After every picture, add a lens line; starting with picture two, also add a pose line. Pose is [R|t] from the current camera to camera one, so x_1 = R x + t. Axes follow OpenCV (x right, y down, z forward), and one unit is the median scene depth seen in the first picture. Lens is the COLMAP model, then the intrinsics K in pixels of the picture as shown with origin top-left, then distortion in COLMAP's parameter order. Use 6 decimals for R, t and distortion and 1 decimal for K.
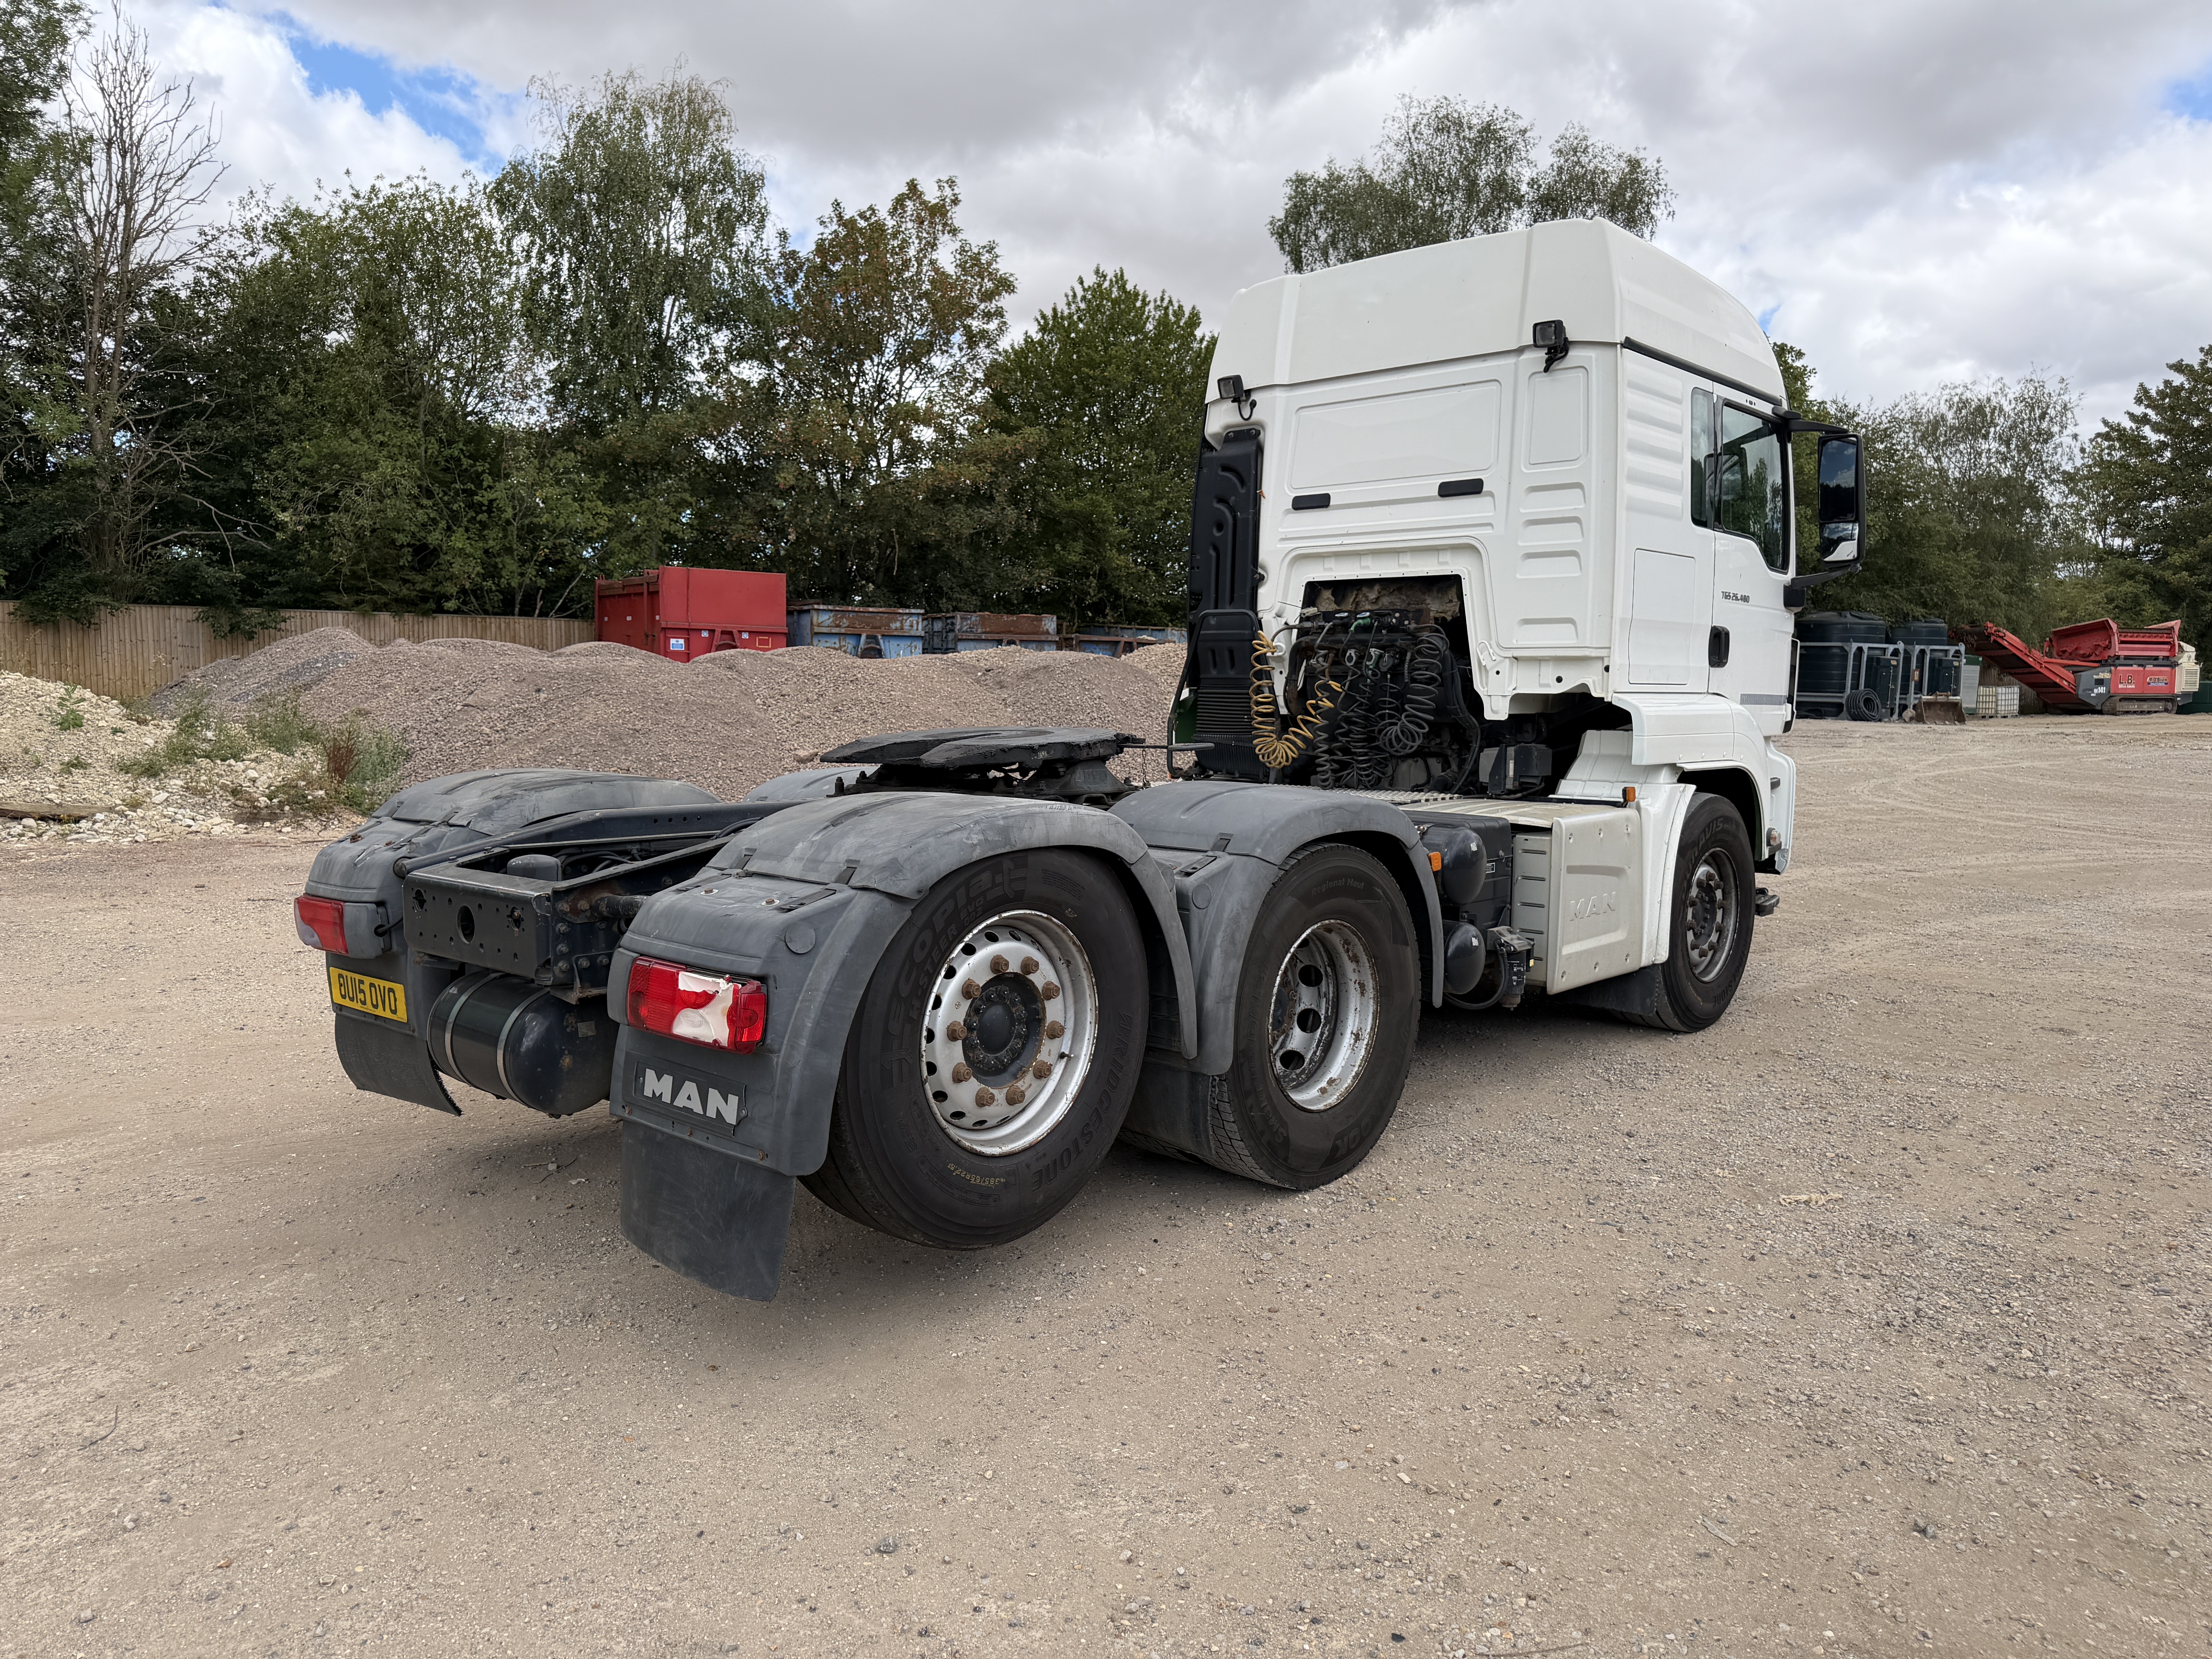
lens RADIAL K [[1562.7, 0, 1096.8], [0, 1562.7, 805.3], [0, 0, 1]] dist [0.019279, -0.001352]
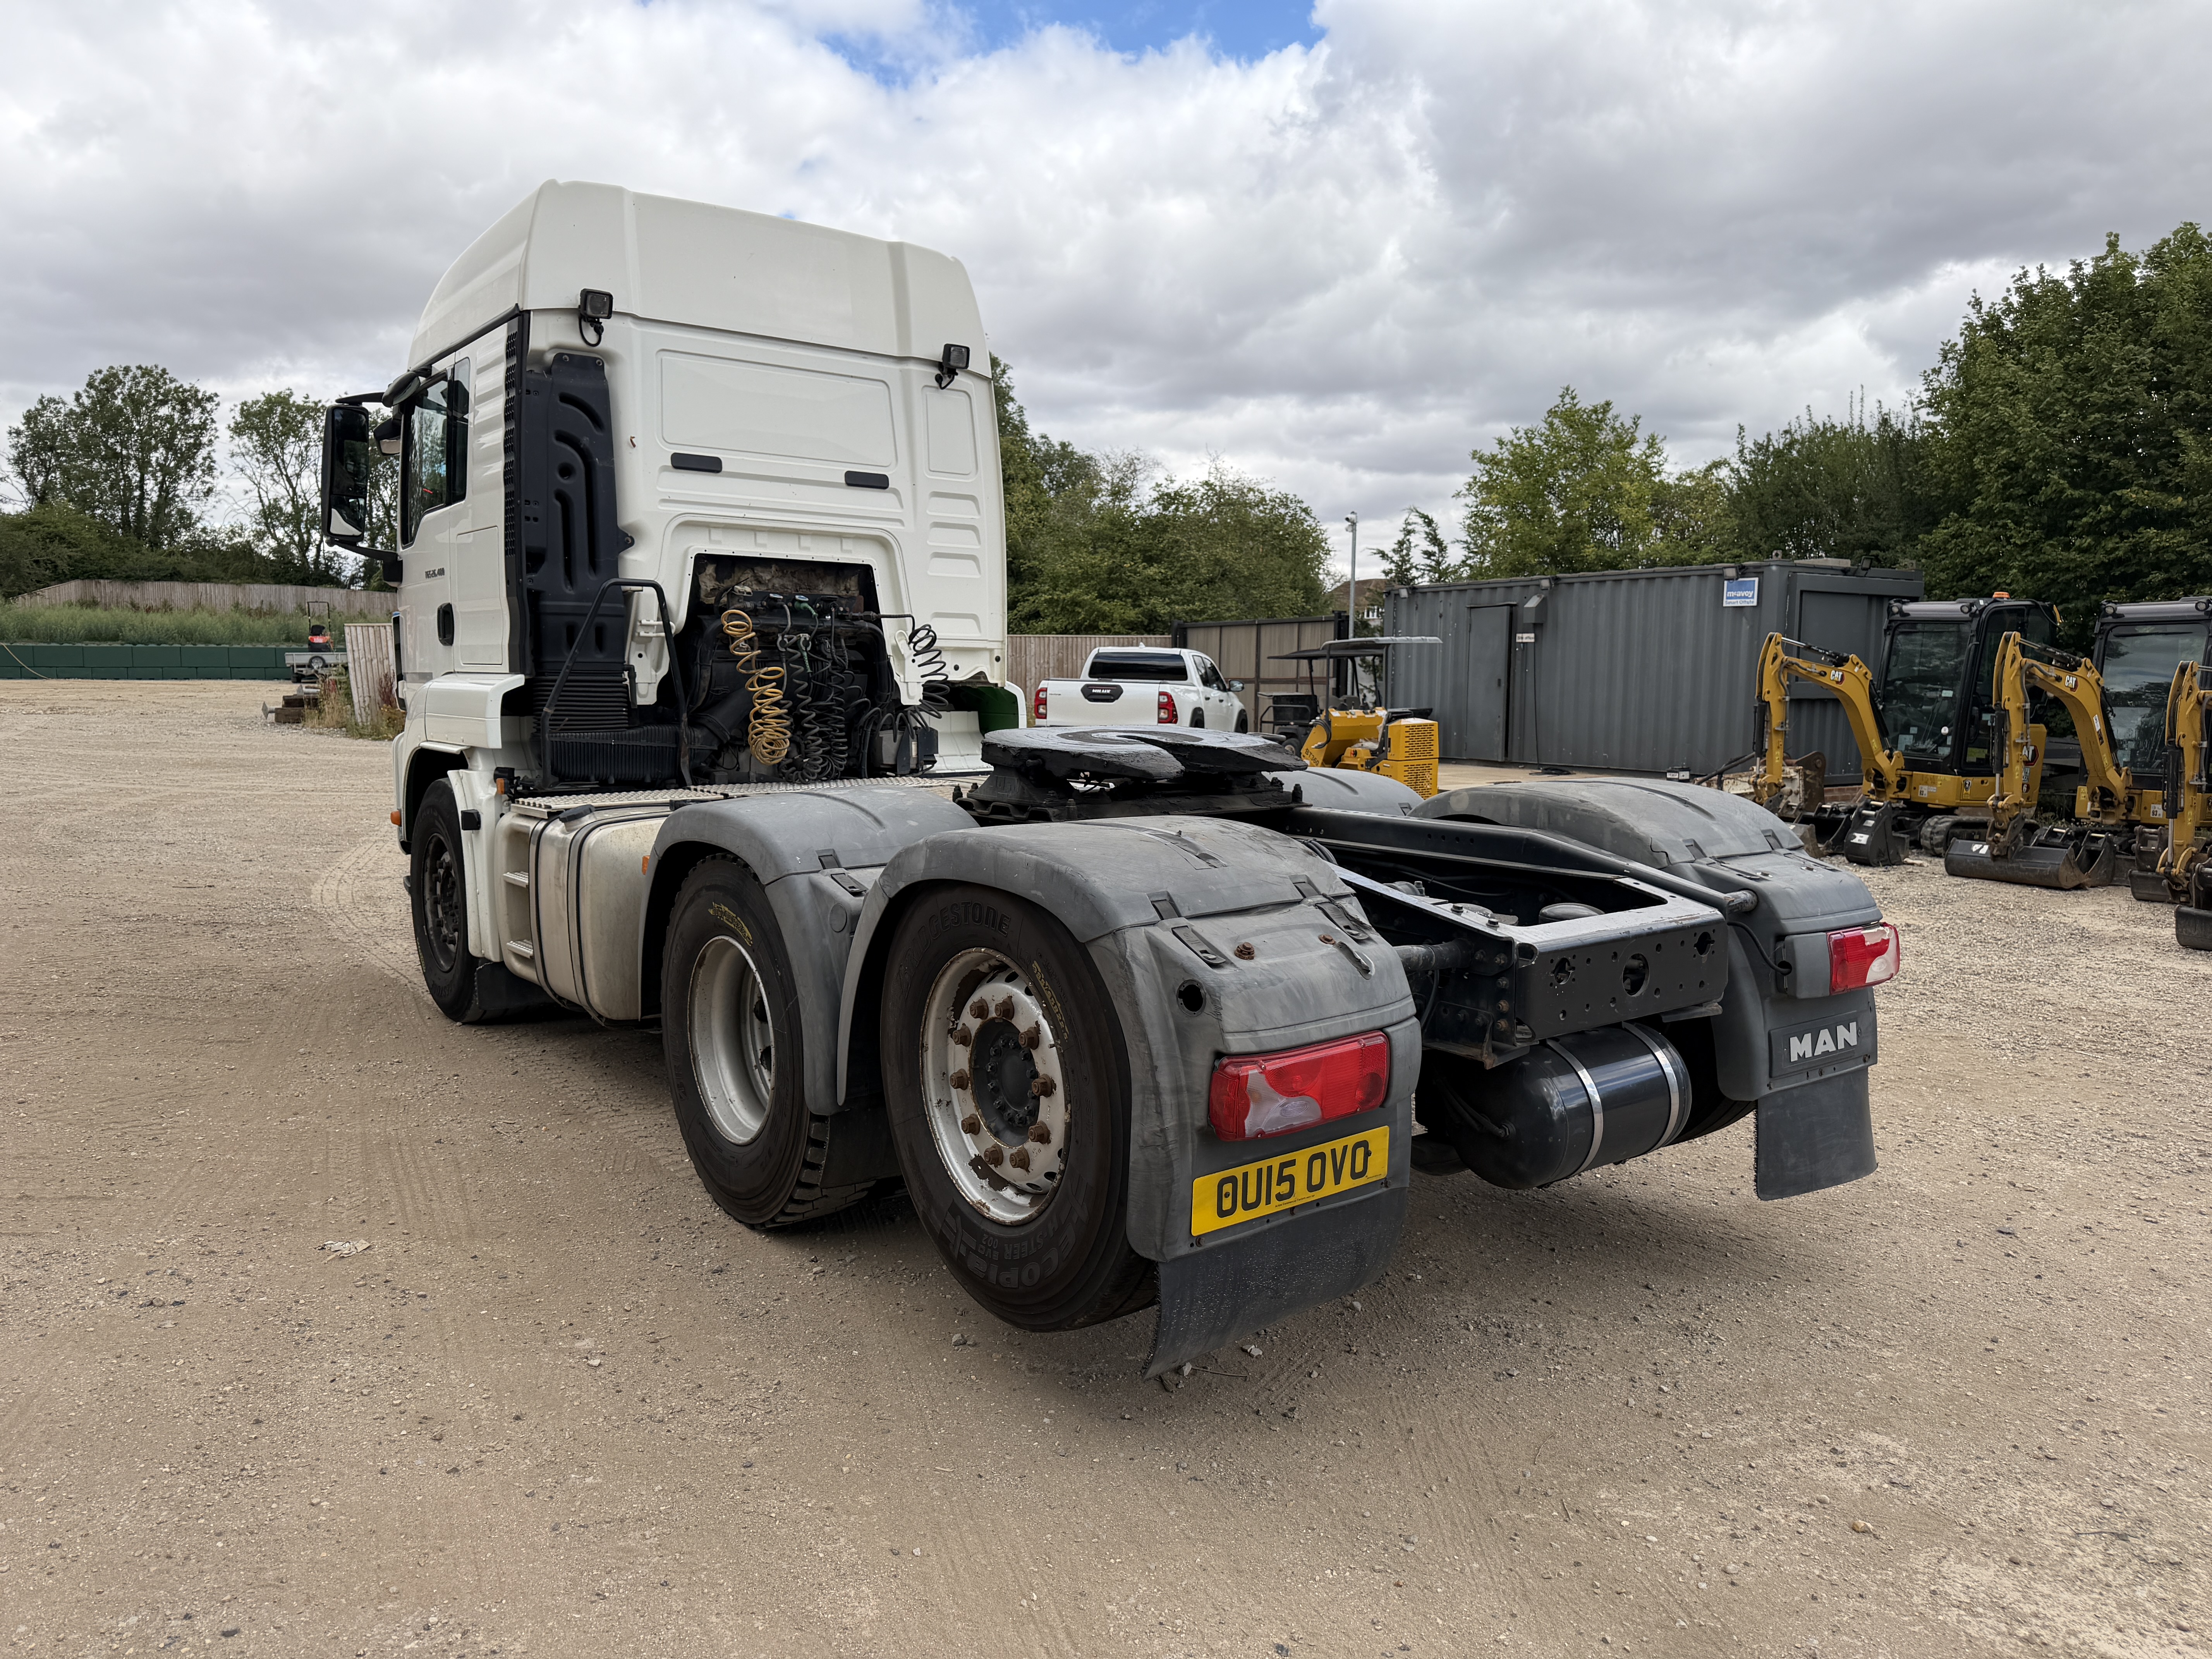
lens RADIAL K [[1529.6, 0, 1096.5], [0, 1529.6, 836.6], [0, 0, 1]] dist [-0.020049, -0.002964]
pose [[0.184479, -0.103490, 0.977373, -0.753492], [0.060433, 0.993753, 0.093818, -0.055148], [-0.980977, 0.041759, 0.189581, 0.677540]]
